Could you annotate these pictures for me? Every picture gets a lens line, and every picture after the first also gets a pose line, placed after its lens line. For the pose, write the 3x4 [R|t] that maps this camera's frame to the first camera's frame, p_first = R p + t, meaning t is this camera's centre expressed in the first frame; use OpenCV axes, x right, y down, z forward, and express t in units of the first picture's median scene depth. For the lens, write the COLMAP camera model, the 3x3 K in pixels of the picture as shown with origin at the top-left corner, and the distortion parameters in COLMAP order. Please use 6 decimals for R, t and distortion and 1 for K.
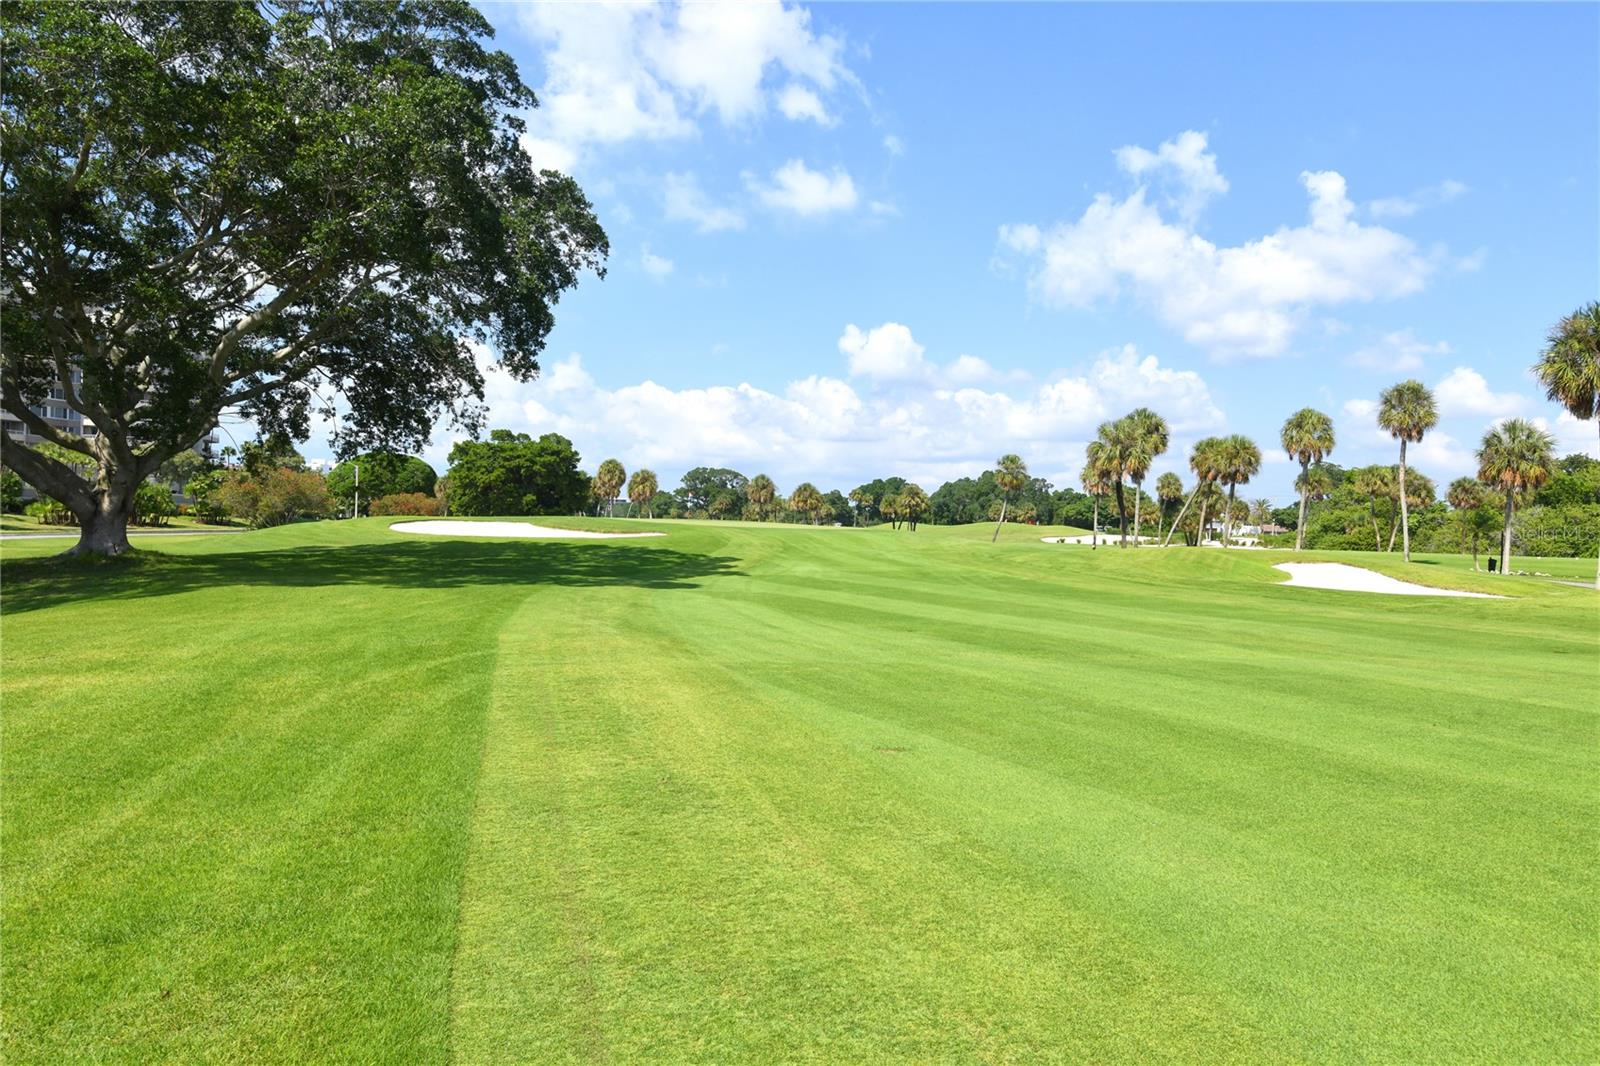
lens RADIAL K [[1100.8, 0, 800.0], [0, 1100.8, 533.0], [0, 0, 1]] dist [-0.002029, -0.001689]
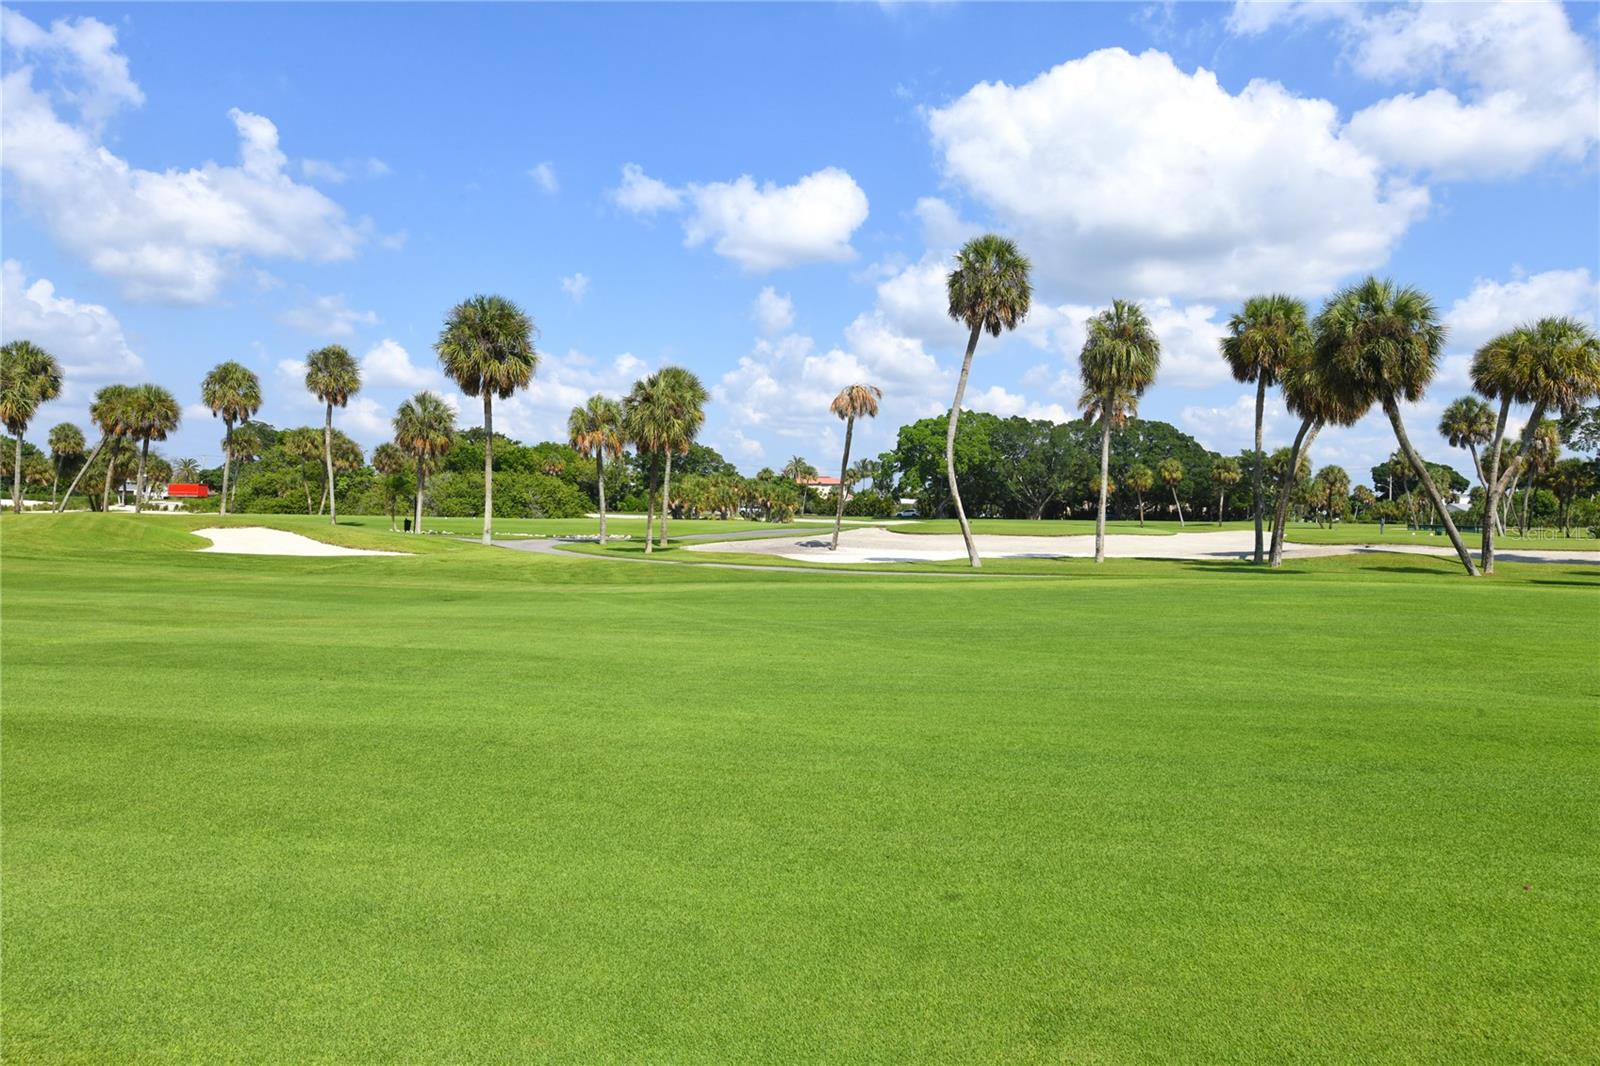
lens RADIAL K [[1086.1, 0, 799.7], [0, 1086.1, 503.1], [0, 0, 1]] dist [0.000321, 0.004652]
pose [[0.543693, -0.007662, 0.839249, -0.053639], [-0.001437, 0.999948, 0.010059, -0.003829], [-0.839283, -0.006675, 0.543654, 0.091146]]
